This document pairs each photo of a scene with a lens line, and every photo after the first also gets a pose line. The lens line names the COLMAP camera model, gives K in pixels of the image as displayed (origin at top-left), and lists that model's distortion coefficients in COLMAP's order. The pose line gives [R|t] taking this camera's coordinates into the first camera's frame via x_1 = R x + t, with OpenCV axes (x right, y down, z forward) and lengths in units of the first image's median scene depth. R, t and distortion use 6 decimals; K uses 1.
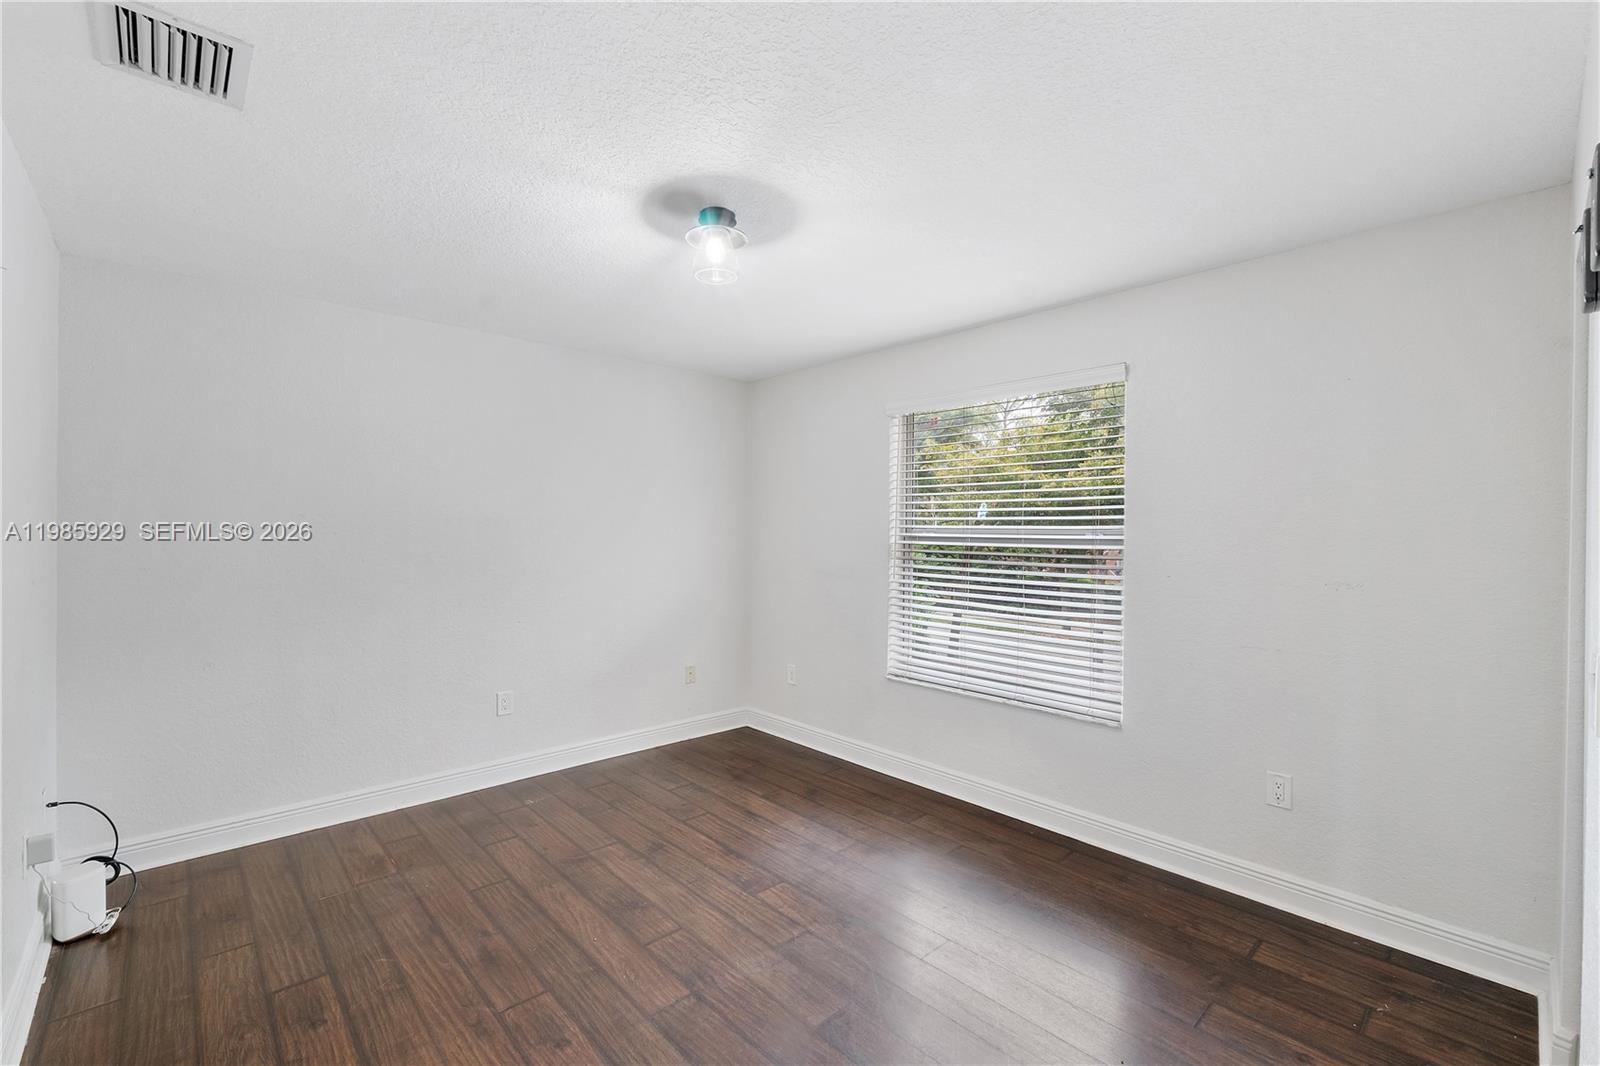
lens RADIAL K [[676.7, 0, 797.9], [0, 676.7, 527.8], [0, 0, 1]] dist [-0.002672, -0.000768]
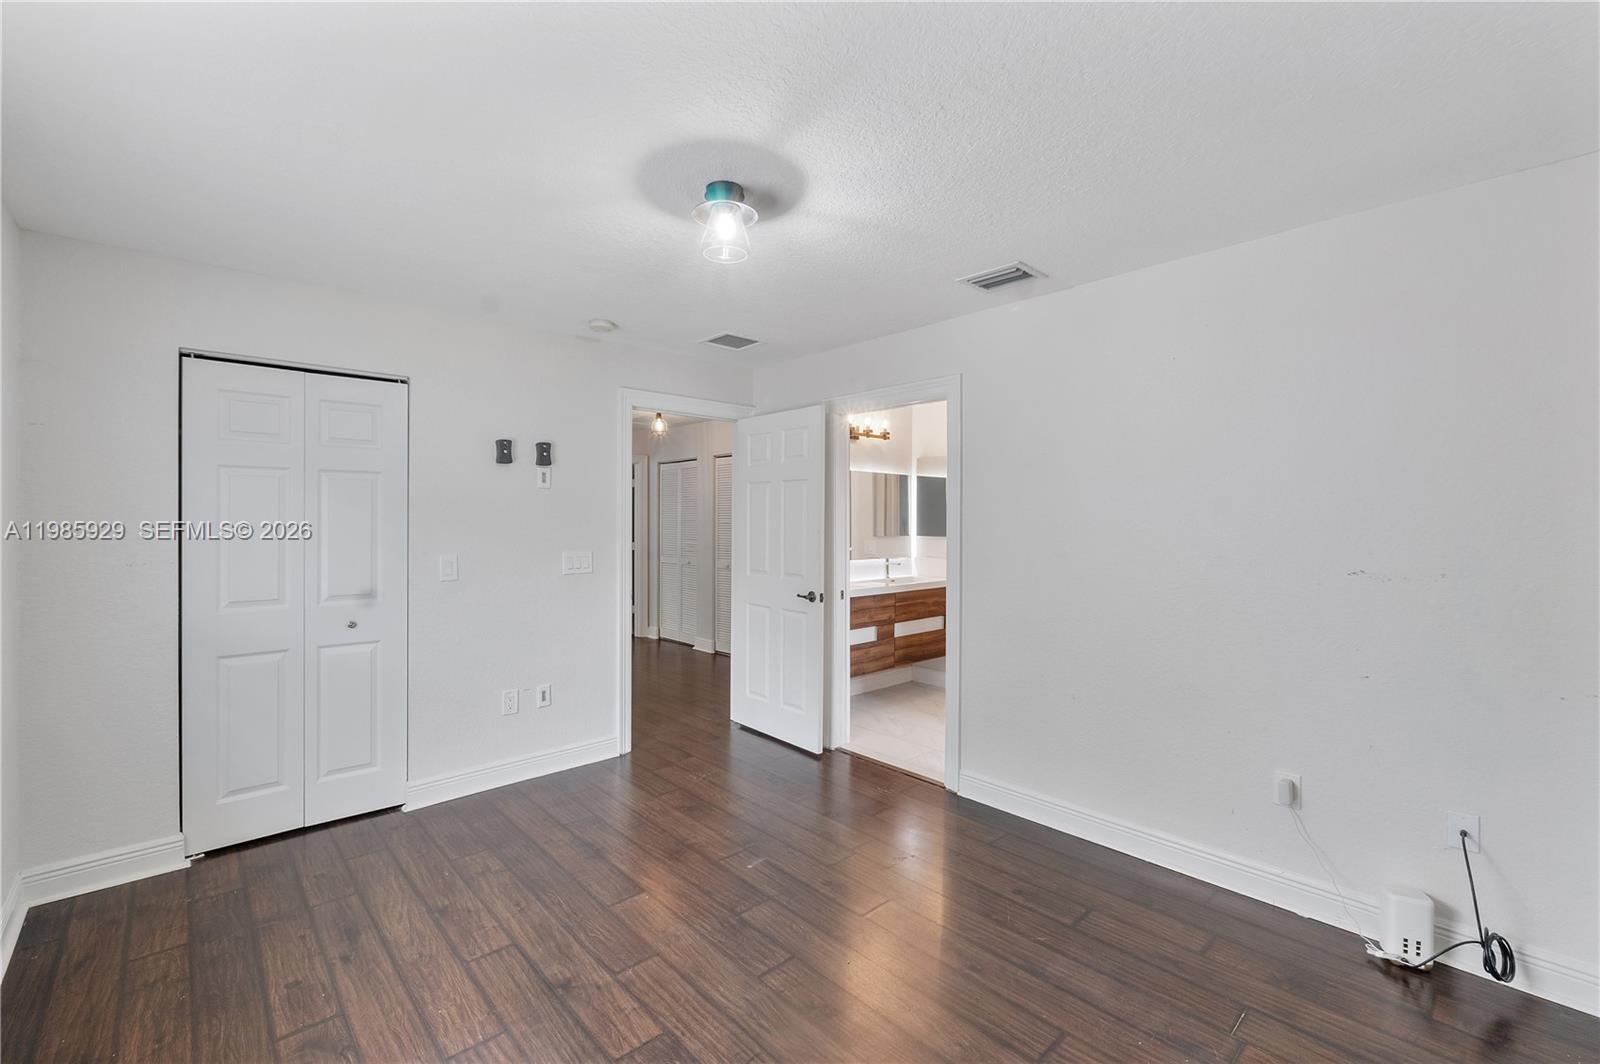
lens RADIAL K [[676.7, 0, 797.9], [0, 676.7, 526.8], [0, 0, 1]] dist [-0.002672, -0.000768]
pose [[-0.999950, -0.008300, 0.005504, -0.232802], [-0.008289, 0.999963, 0.002119, 0.009568], [-0.005522, 0.002073, -0.999983, 1.951410]]
